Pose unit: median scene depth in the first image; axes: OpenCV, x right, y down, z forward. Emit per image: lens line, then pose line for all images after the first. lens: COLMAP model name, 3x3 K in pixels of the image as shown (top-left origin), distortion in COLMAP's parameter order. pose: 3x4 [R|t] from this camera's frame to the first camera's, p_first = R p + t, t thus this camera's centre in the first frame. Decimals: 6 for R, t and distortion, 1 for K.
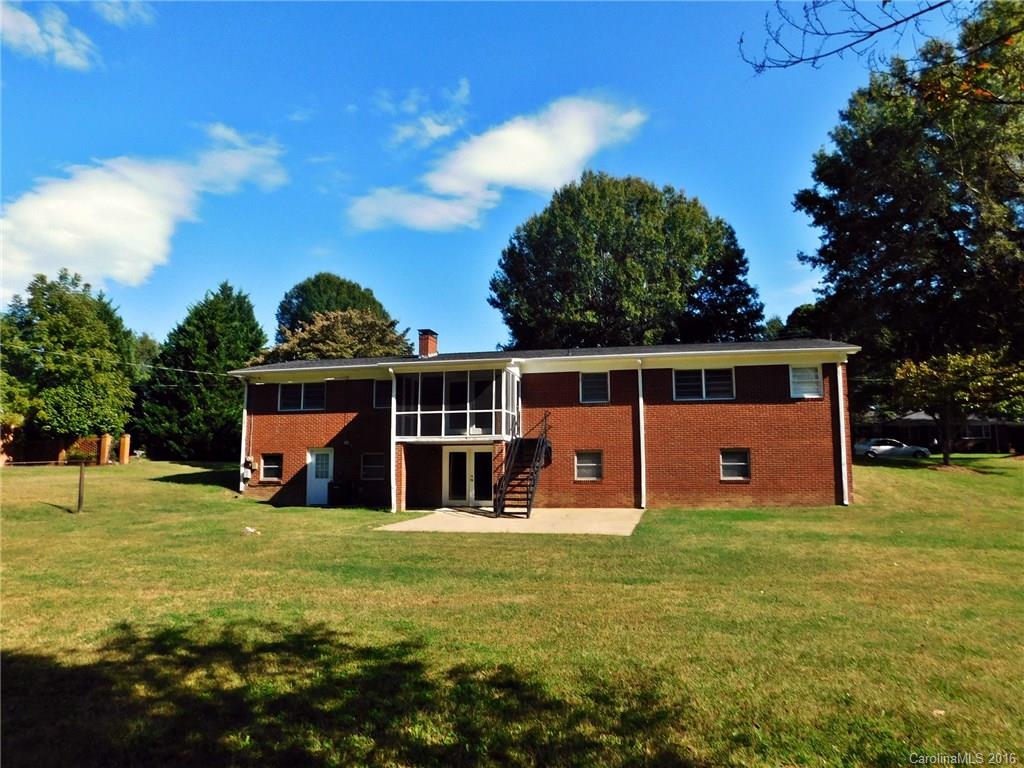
lens RADIAL K [[677.3, 0, 512.8], [0, 677.3, 381.5], [0, 0, 1]] dist [-0.024013, 0.006130]
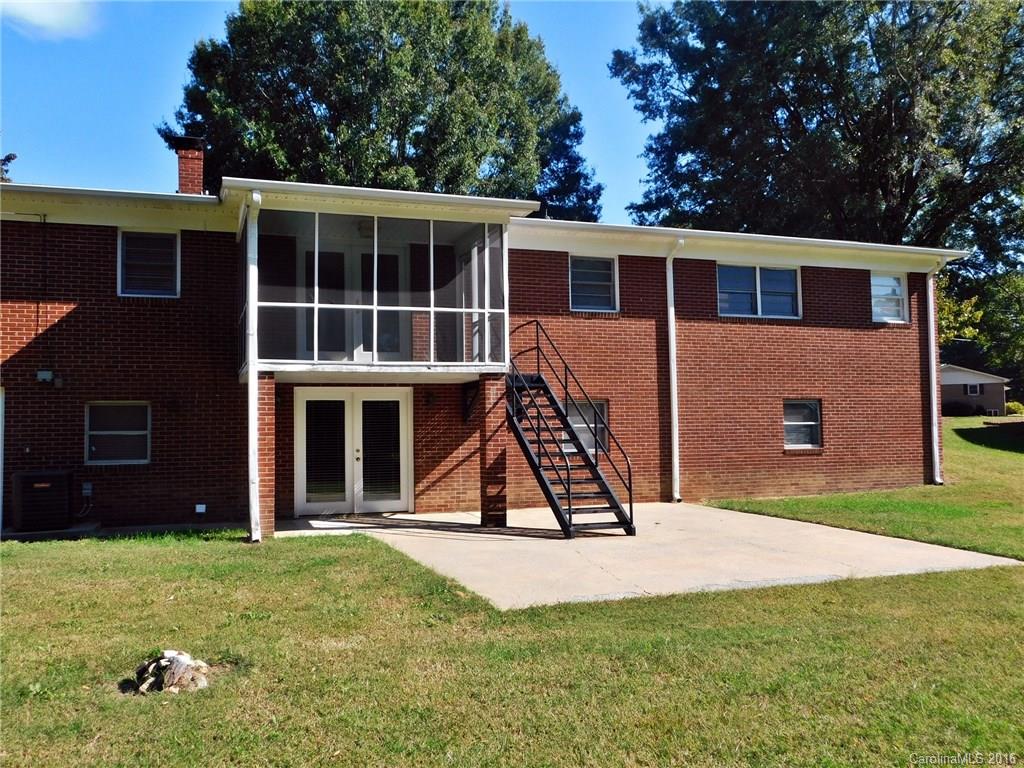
lens RADIAL K [[900.5, 0, 511.8], [0, 900.5, 387.2], [0, 0, 1]] dist [-0.004050, 0.000087]
pose [[0.853302, 0.019953, 0.521034, -0.327758], [-0.055796, 0.997024, 0.053197, 0.059849], [-0.518422, -0.074465, 0.851876, 0.439175]]
